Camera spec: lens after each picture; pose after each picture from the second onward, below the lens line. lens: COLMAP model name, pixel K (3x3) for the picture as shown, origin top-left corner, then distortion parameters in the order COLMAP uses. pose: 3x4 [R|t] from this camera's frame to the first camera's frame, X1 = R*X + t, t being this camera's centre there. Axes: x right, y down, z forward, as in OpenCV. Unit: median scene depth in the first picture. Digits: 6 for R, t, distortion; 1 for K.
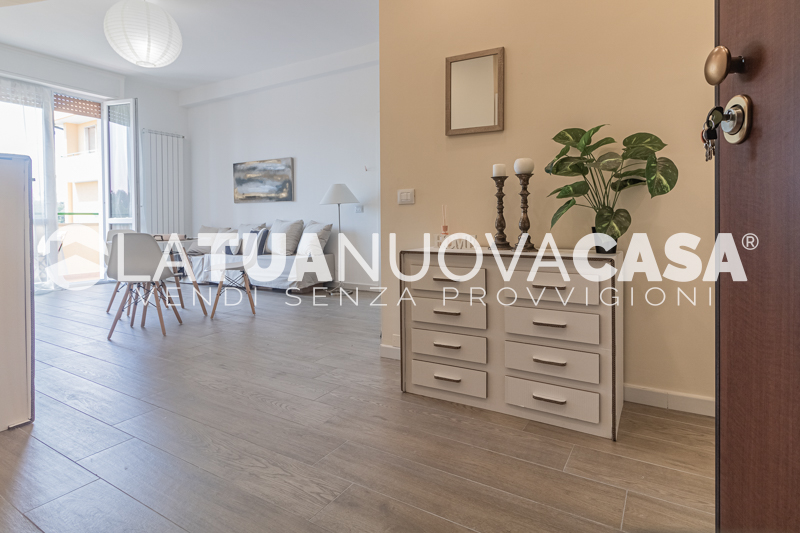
lens RADIAL K [[412.3, 0, 442.8], [0, 412.3, 220.1], [0, 0, 1]] dist [0.002684, 0.000253]
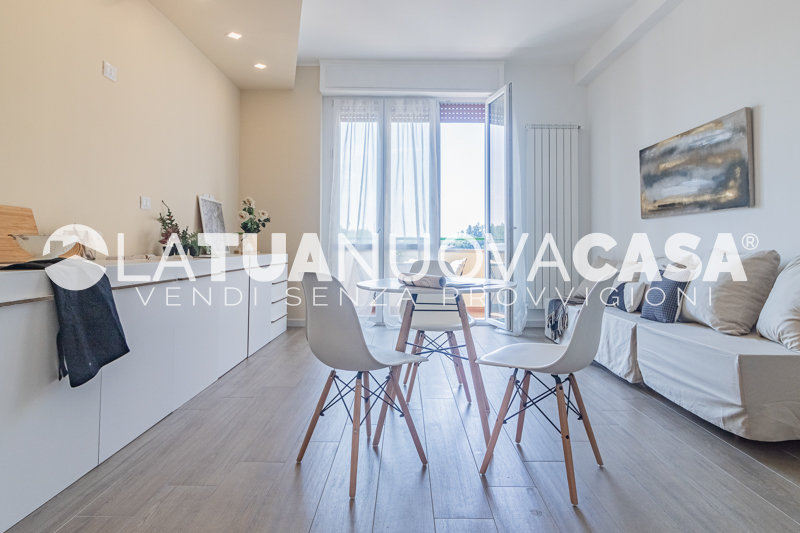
lens RADIAL K [[452.4, 0, 412.9], [0, 452.4, 237.1], [0, 0, 1]] dist [0.003244, 0.000530]
pose [[0.476350, -0.012082, -0.879173, -0.111614], [-0.006149, 0.999835, -0.017071, -0.003489], [0.879234, 0.013538, 0.476197, 0.450192]]
